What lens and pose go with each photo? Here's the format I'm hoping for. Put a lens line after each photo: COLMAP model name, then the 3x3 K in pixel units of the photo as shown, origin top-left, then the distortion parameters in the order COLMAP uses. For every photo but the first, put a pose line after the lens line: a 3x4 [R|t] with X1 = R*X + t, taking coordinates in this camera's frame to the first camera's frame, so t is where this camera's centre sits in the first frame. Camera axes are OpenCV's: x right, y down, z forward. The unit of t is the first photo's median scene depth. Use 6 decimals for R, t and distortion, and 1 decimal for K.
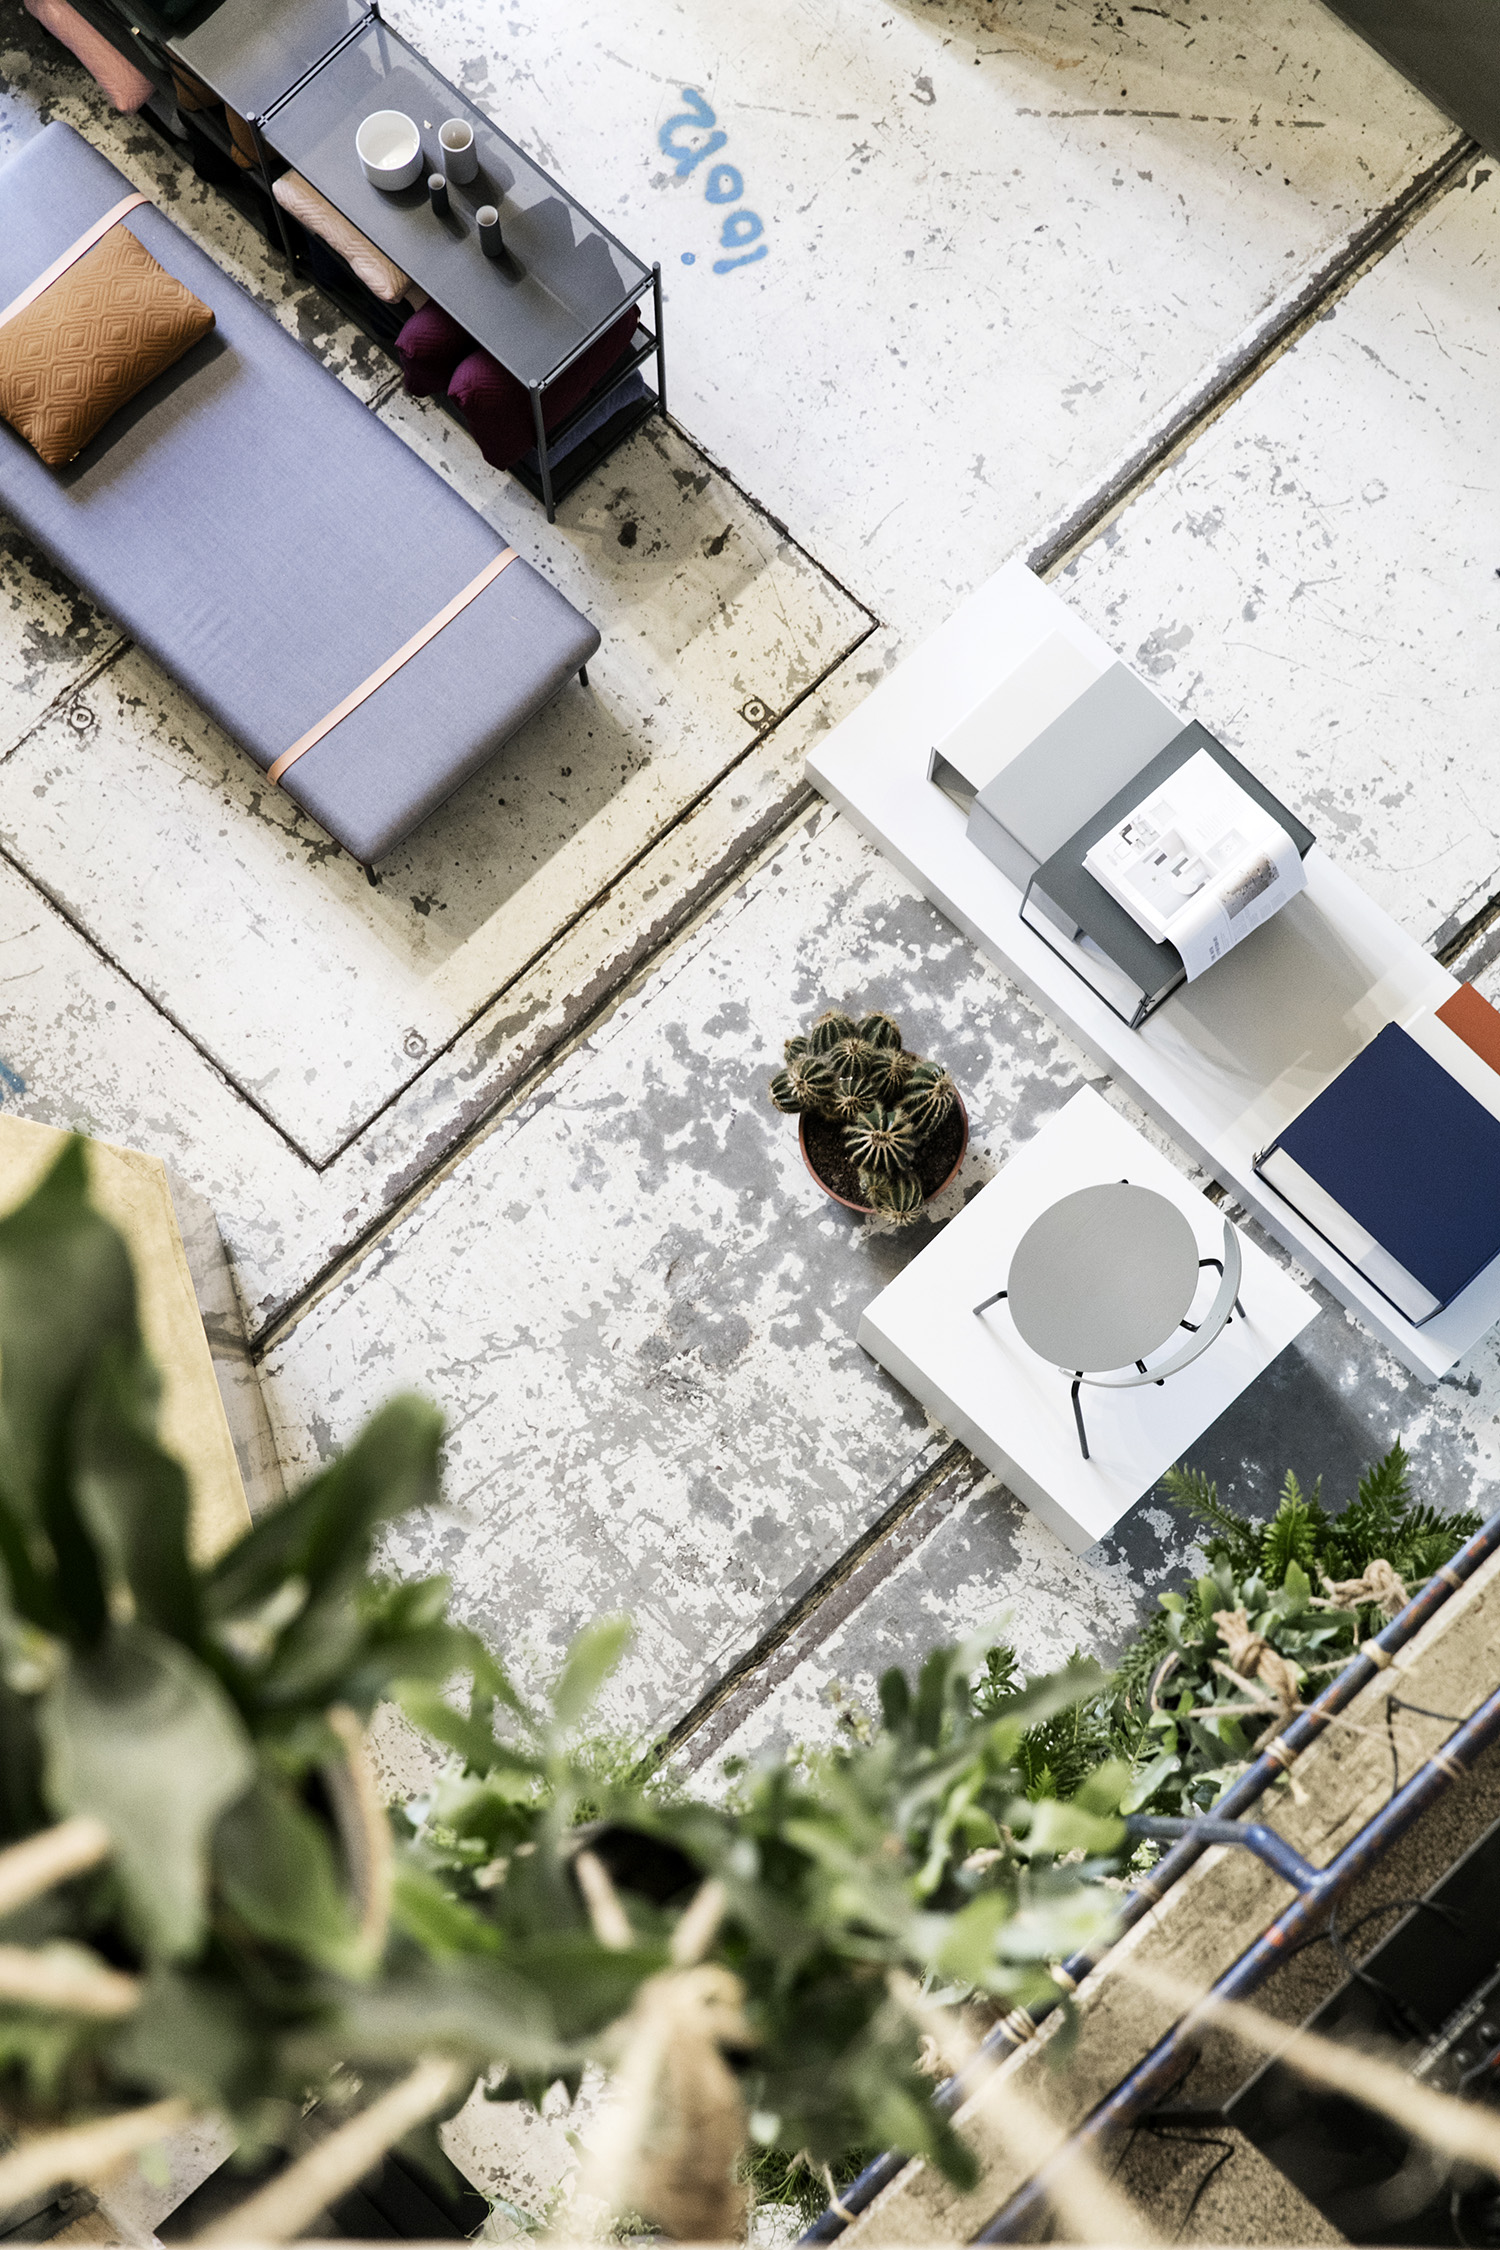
lens RADIAL K [[4139.9, 0, 750.0], [0, 4139.9, 1125.0], [0, 0, 1]] dist [0.022858, 0.117494]
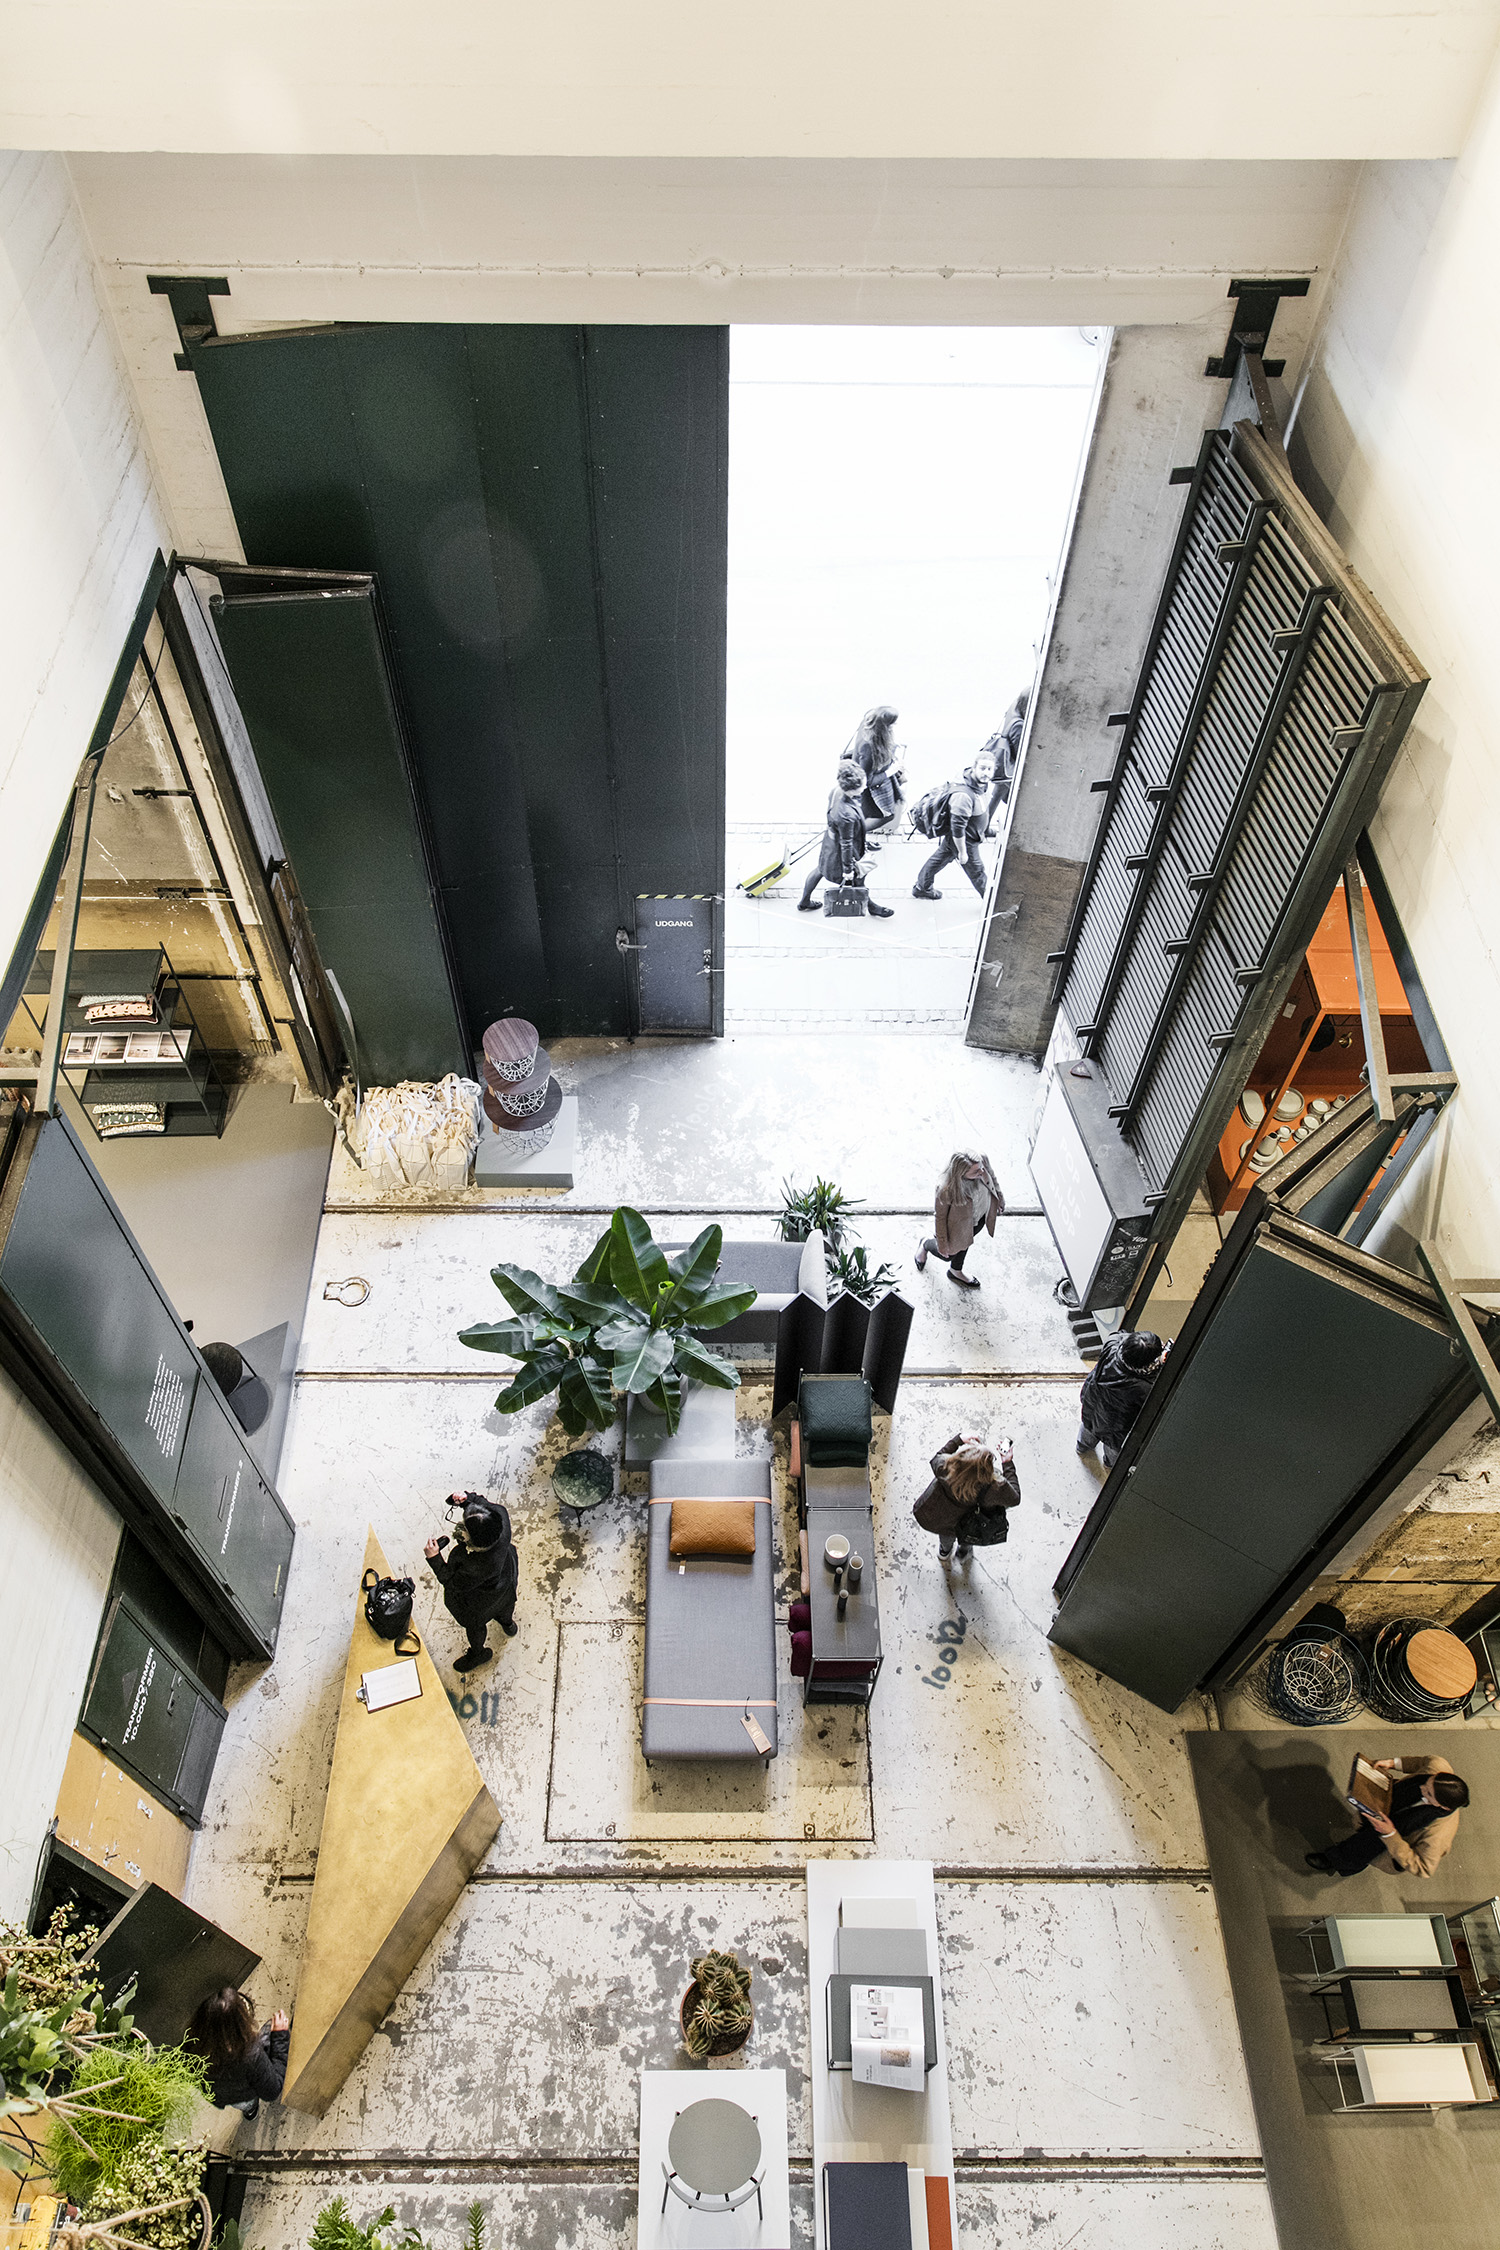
lens RADIAL K [[1559.6, 0, 750.0], [0, 1559.6, 1125.0], [0, 0, 1]] dist [0.006284, -0.000644]
pose [[0.706293, 0.572347, -0.416615, 0.121411], [-0.699877, 0.653000, -0.289419, -0.081397], [0.106402, 0.495994, 0.861782, 0.015877]]
